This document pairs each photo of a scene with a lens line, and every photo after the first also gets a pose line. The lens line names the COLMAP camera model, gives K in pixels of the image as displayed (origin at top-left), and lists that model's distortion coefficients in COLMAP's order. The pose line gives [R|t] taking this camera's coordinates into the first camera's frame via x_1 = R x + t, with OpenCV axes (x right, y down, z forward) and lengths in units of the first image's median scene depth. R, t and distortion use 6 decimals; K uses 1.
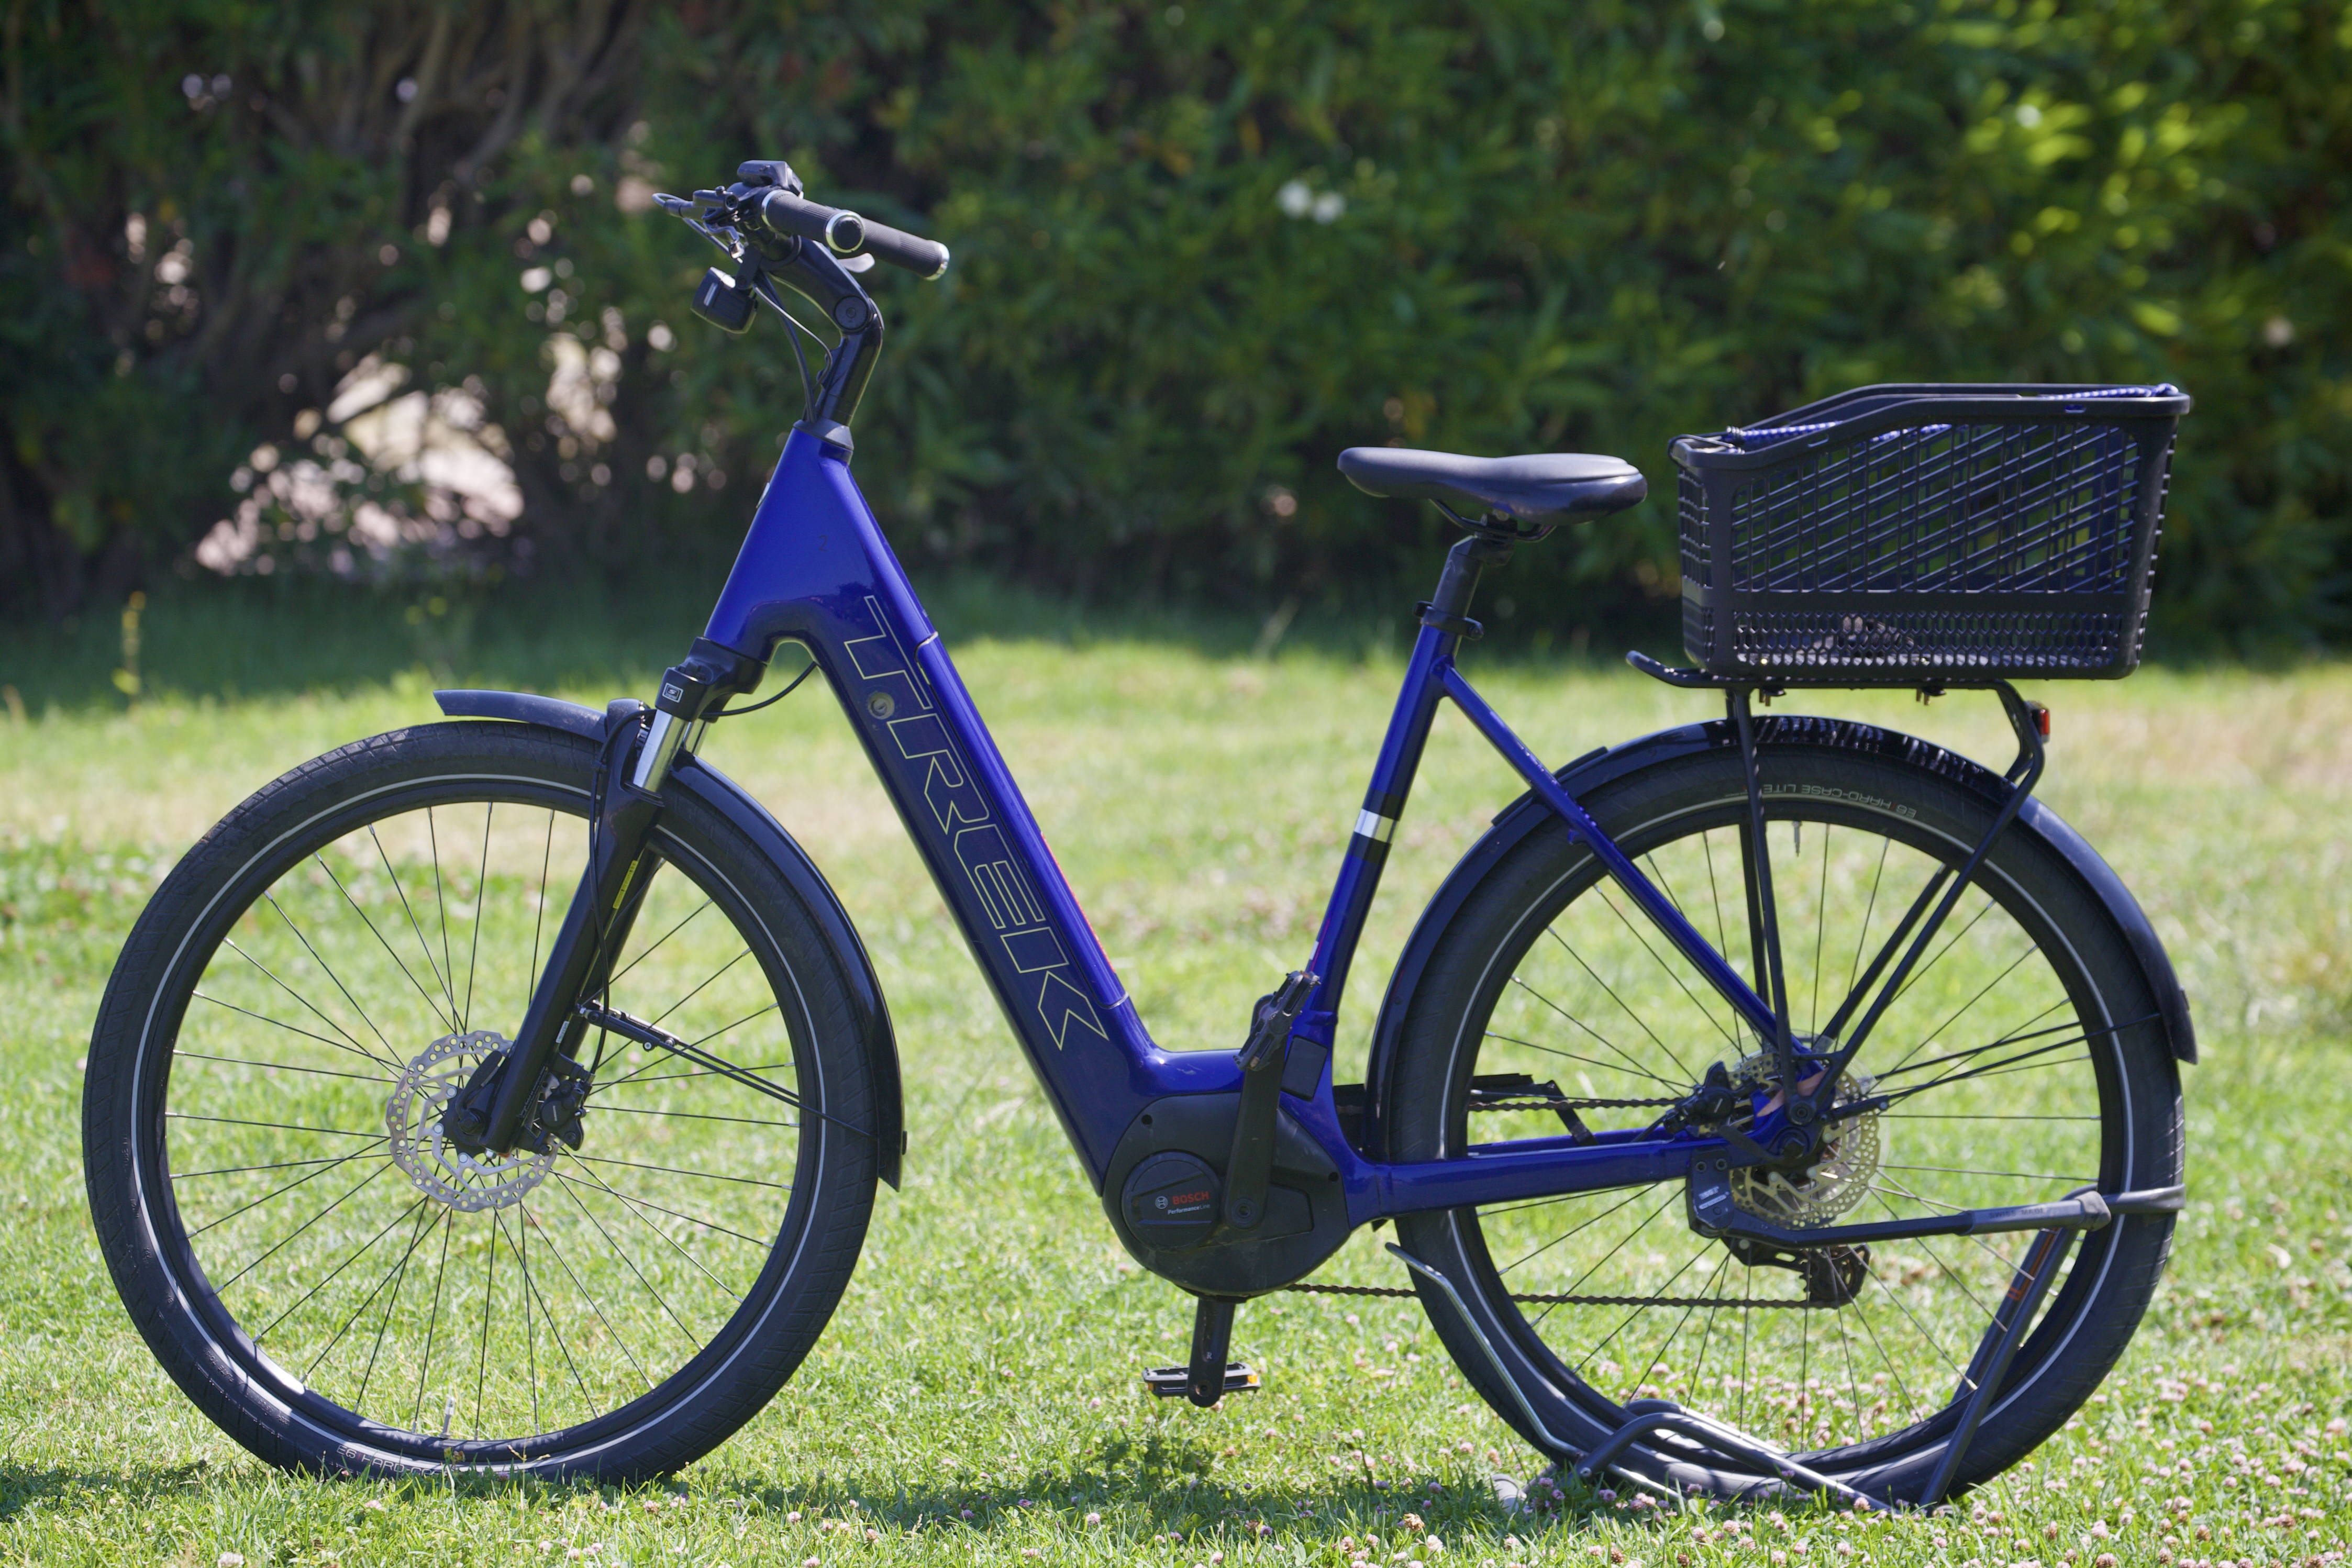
lens RADIAL K [[13824.9, 0, 1189.0], [0, 13824.9, 708.7], [0, 0, 1]] dist [1.416595, 16.163010]
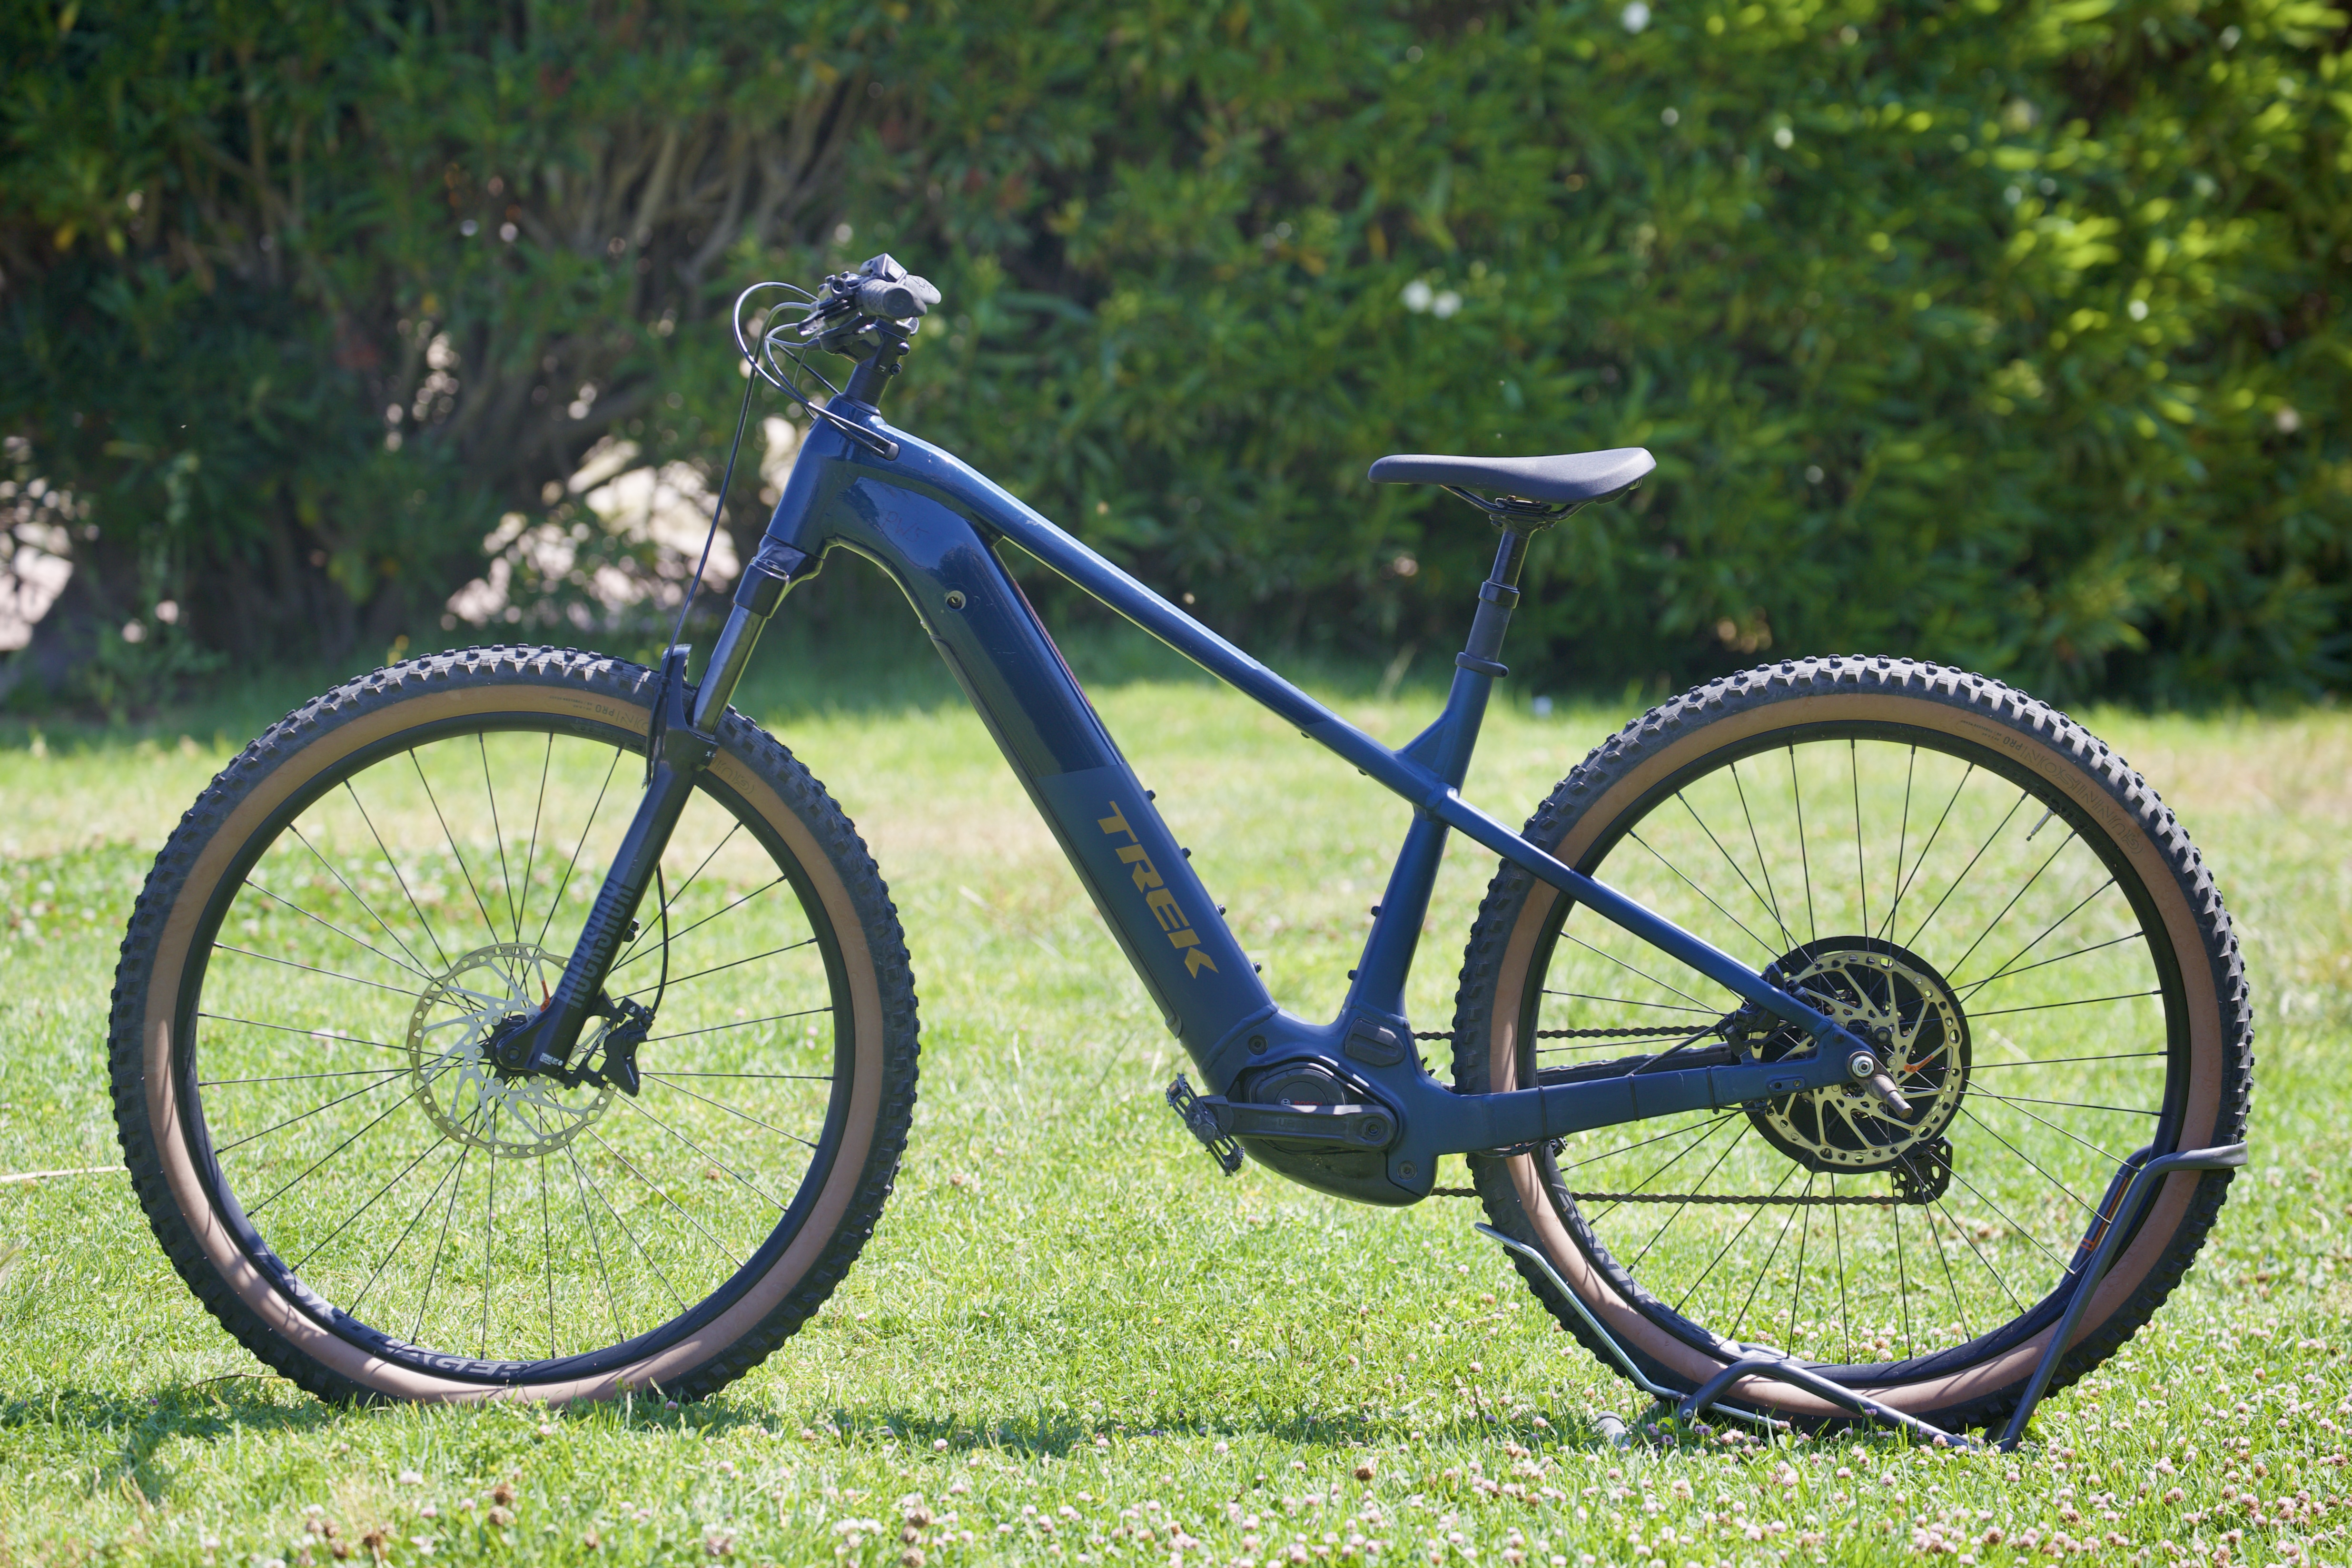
lens RADIAL K [[10160.6, 0, 1166.9], [0, 10160.6, 728.6], [0, 0, 1]] dist [1.114921, -5.166590]
pose [[0.999832, 0.004985, -0.017636, 0.002023], [-0.005263, 0.999862, -0.015776, 0.011945], [0.017555, 0.015866, 0.999720, 0.165490]]
